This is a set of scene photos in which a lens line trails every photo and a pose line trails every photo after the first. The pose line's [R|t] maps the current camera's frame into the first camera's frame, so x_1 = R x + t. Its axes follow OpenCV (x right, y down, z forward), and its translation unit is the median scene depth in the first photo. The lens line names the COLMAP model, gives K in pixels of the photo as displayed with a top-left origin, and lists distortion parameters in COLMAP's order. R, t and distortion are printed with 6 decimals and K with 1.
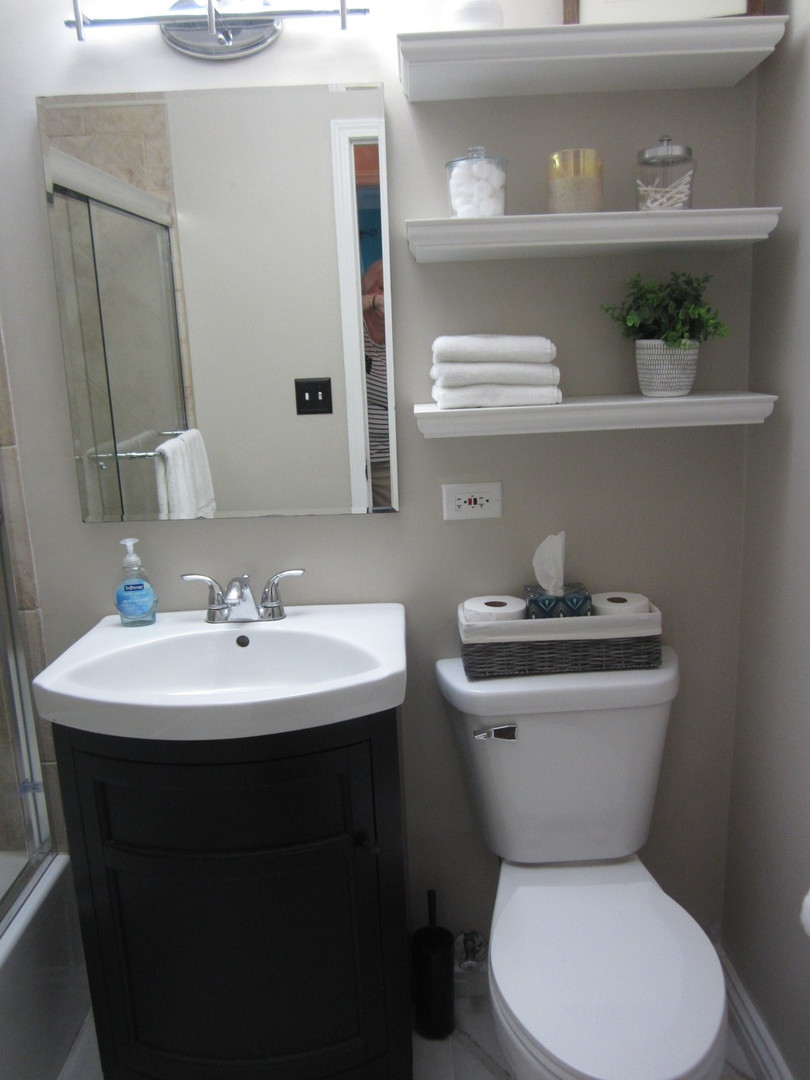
lens RADIAL K [[892.2, 0, 408.9], [0, 892.2, 541.9], [0, 0, 1]] dist [-0.050116, 0.025820]
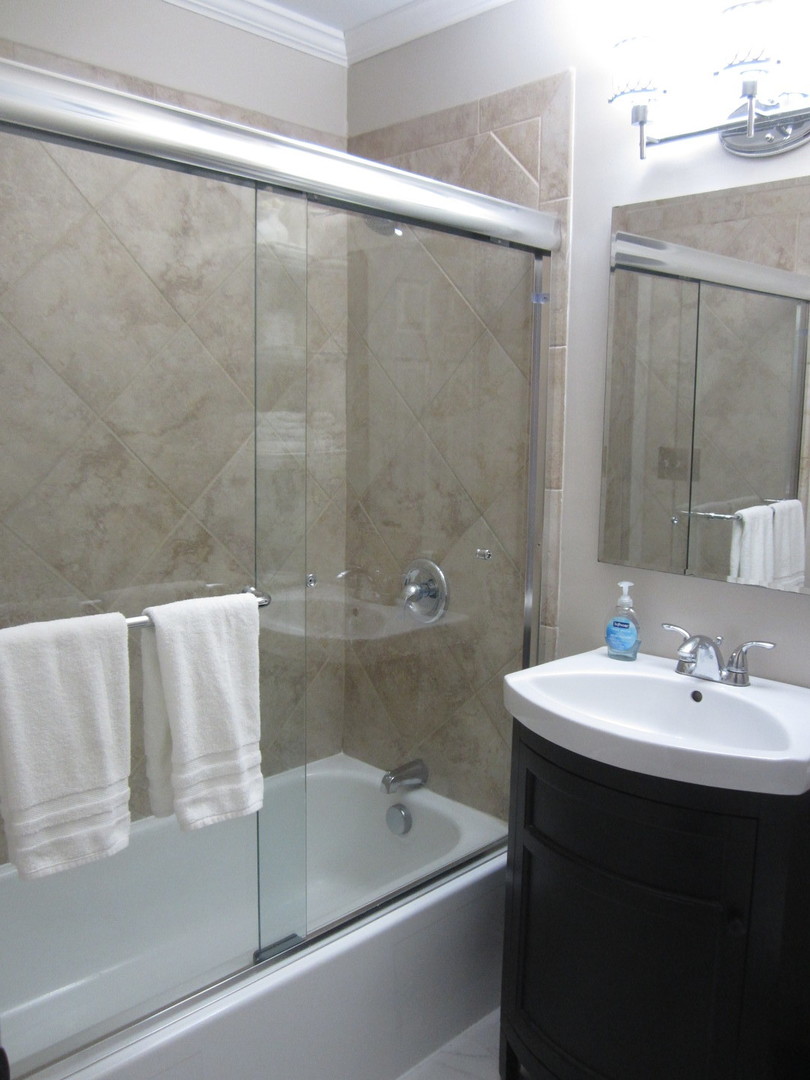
lens RADIAL K [[892.2, 0, 408.9], [0, 892.2, 541.9], [0, 0, 1]] dist [-0.050116, 0.025820]
pose [[0.703039, 0.150009, -0.695150, 0.267585], [-0.196889, 0.980347, 0.012430, -0.012974], [0.683353, 0.128129, 0.718757, -0.009931]]
